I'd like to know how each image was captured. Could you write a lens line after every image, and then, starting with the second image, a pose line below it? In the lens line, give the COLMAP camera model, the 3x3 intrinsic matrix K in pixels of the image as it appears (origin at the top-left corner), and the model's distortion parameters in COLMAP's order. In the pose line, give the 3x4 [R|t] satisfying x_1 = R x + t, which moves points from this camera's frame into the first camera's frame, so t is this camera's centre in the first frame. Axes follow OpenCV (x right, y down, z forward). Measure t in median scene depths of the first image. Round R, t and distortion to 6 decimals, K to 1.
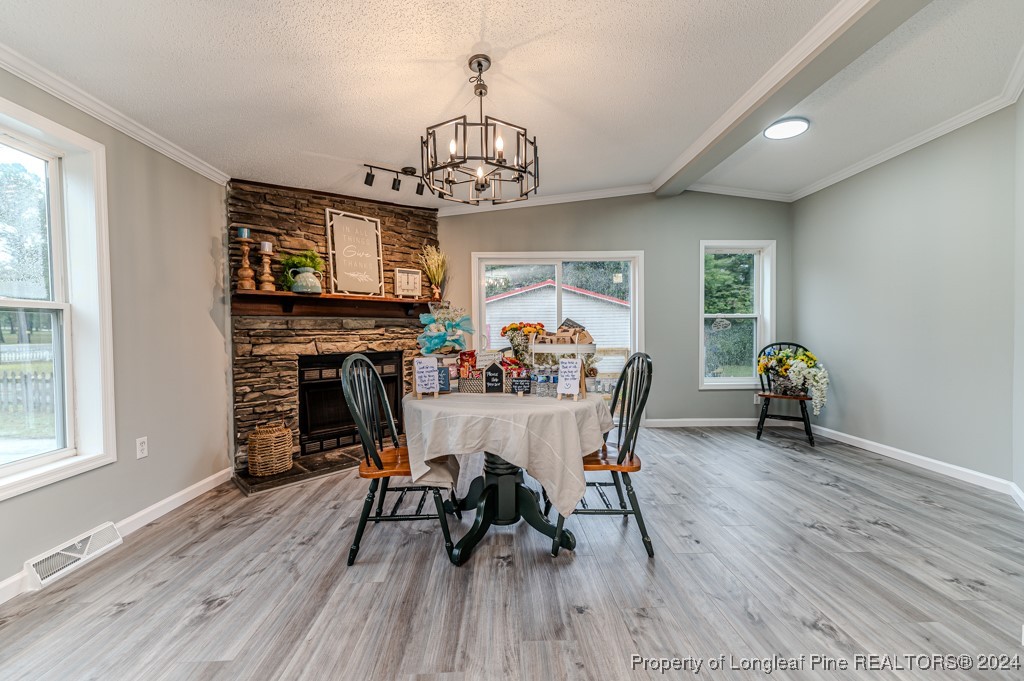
lens RADIAL K [[412.5, 0, 508.6], [0, 412.5, 340.9], [0, 0, 1]] dist [0.010471, -0.000596]
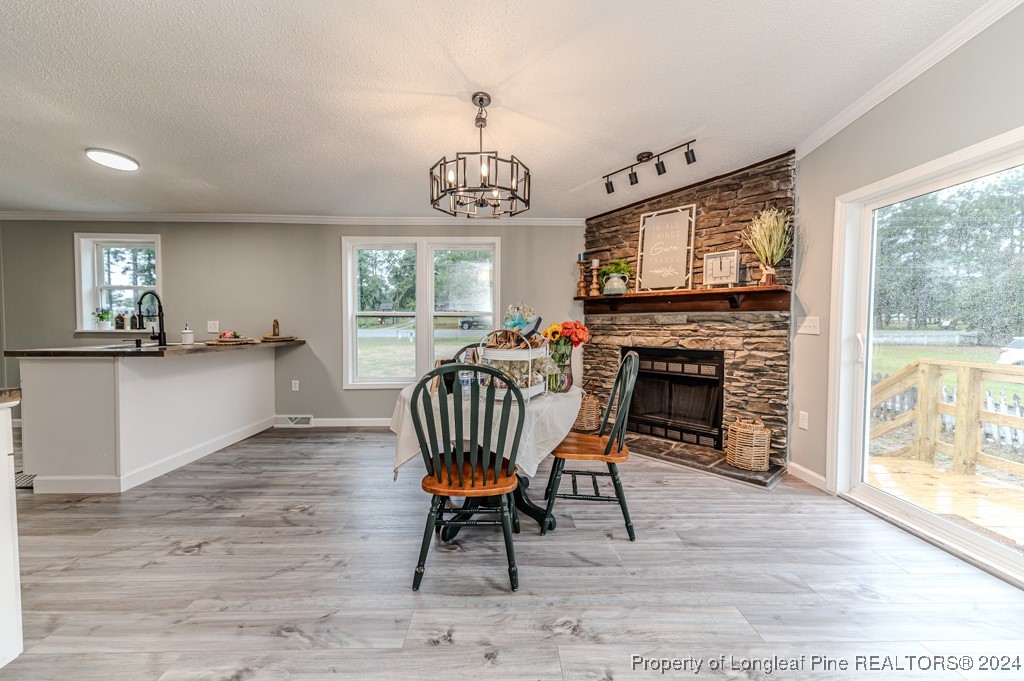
lens RADIAL K [[412.5, 0, 511.5], [0, 412.5, 337.9], [0, 0, 1]] dist [0.010471, -0.000596]
pose [[-0.040996, 0.044005, -0.998190, 0.665689], [-0.022024, 0.998747, 0.044934, -0.033721], [0.998917, 0.023827, -0.039976, 0.682982]]
